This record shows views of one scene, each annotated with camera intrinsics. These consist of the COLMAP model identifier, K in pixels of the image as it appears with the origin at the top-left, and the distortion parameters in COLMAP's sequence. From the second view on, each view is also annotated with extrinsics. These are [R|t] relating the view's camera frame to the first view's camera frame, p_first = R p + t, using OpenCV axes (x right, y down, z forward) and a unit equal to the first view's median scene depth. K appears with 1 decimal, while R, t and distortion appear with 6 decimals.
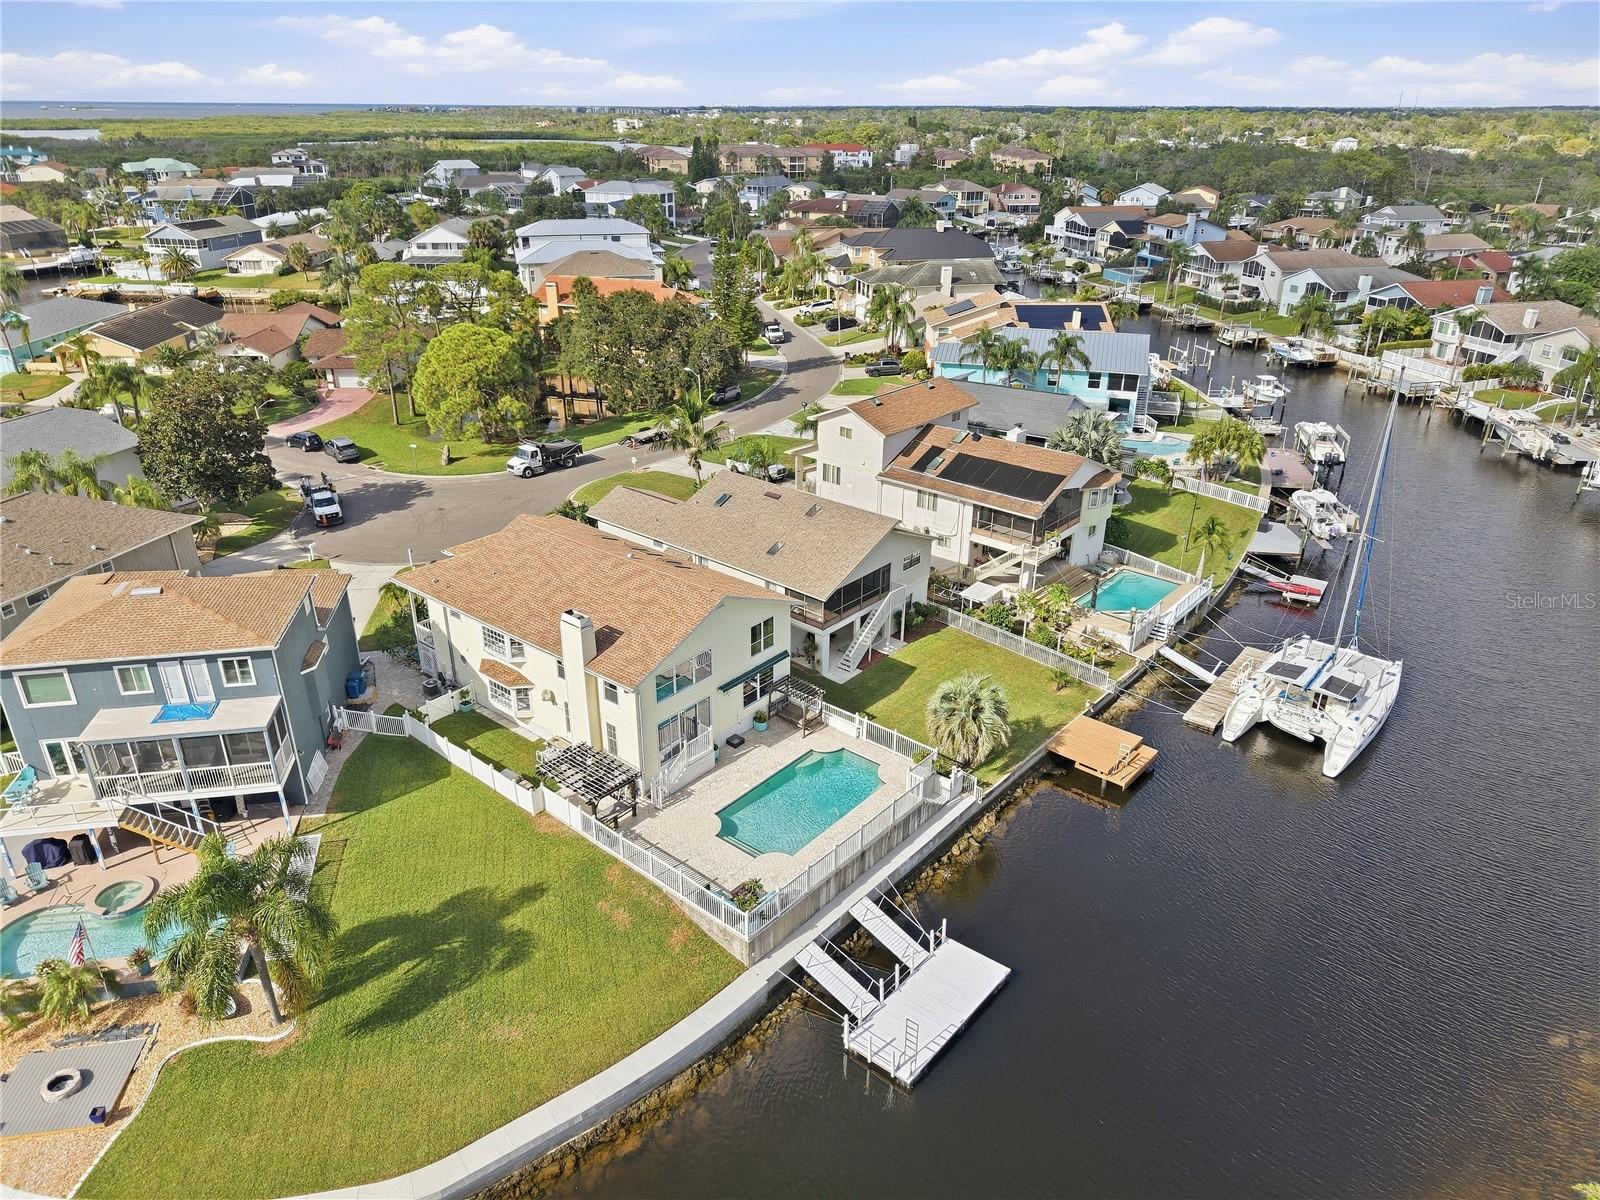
lens RADIAL K [[1082.0, 0, 800.0], [0, 1082.0, 600.0], [0, 0, 1]] dist [0.049844, -0.061689]
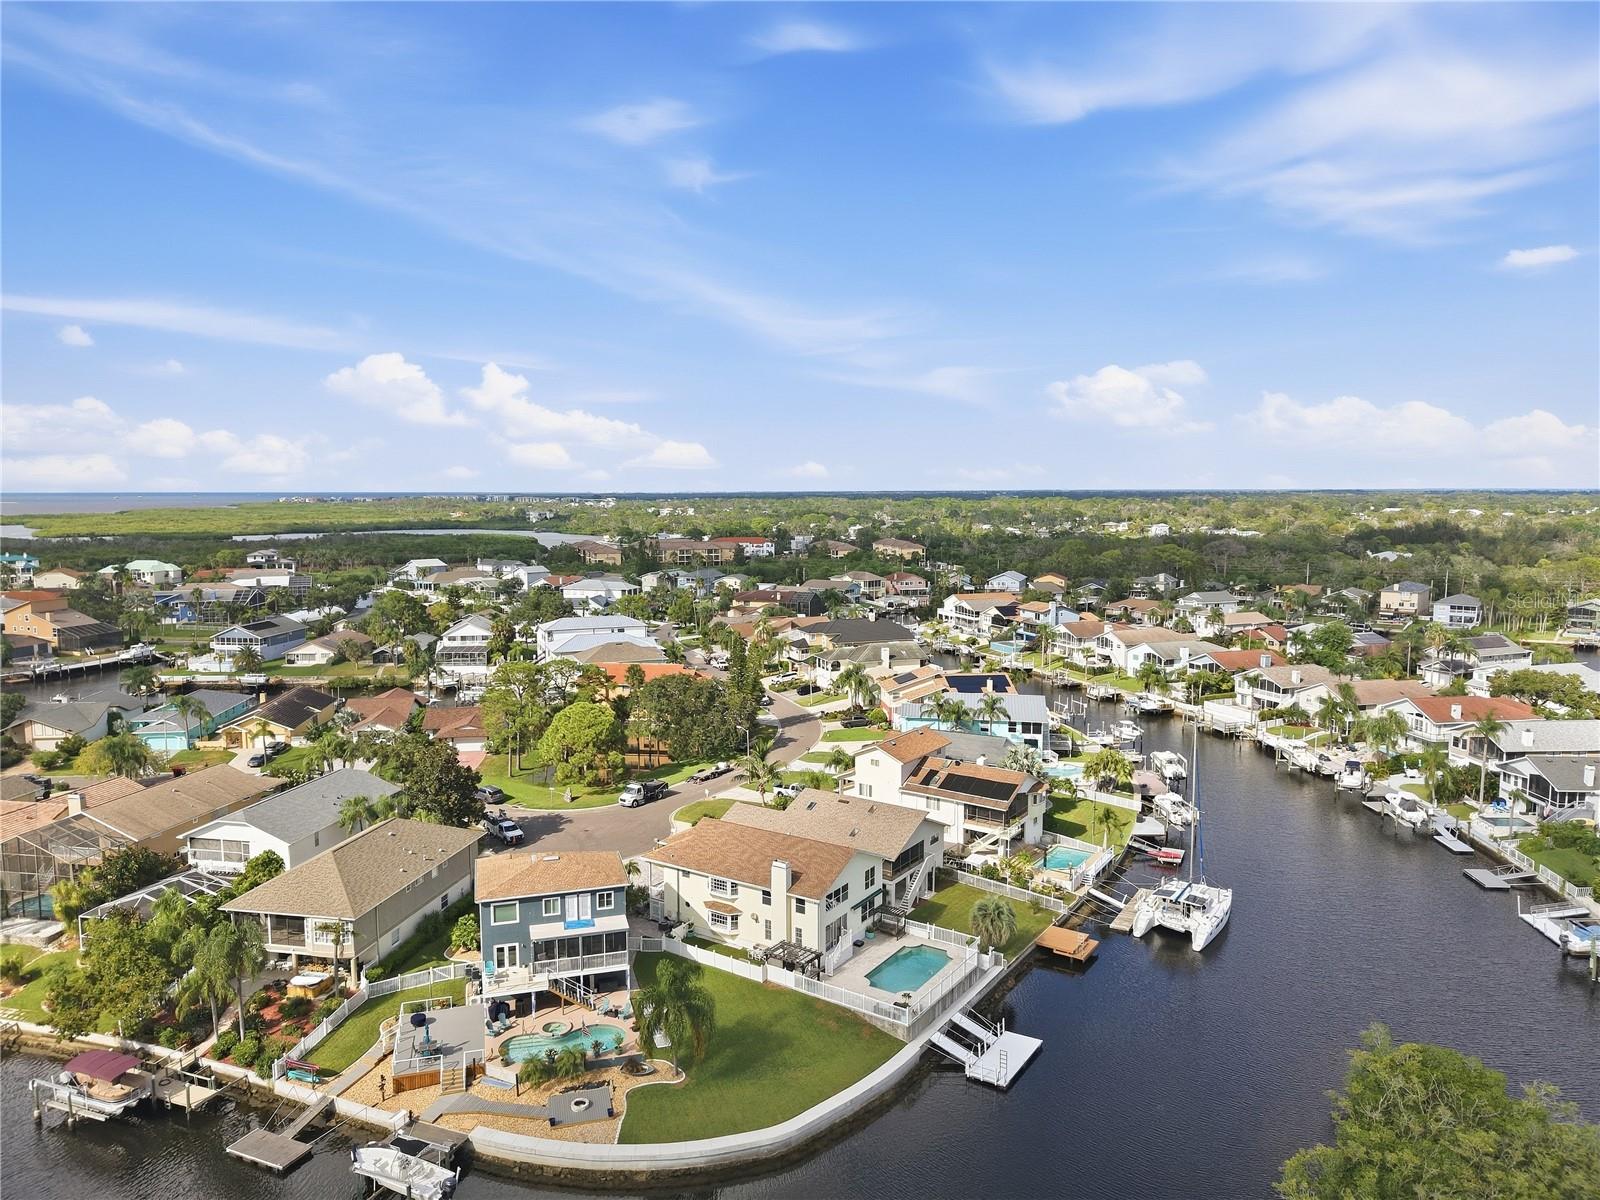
lens RADIAL K [[1106.5, 0, 794.2], [0, 1106.5, 623.7], [0, 0, 1]] dist [0.093880, -0.268856]
pose [[0.993312, -0.020817, 0.113568, -0.183323], [0.053458, 0.954751, -0.292562, 0.083454], [-0.102339, 0.296676, 0.949479, -0.414945]]
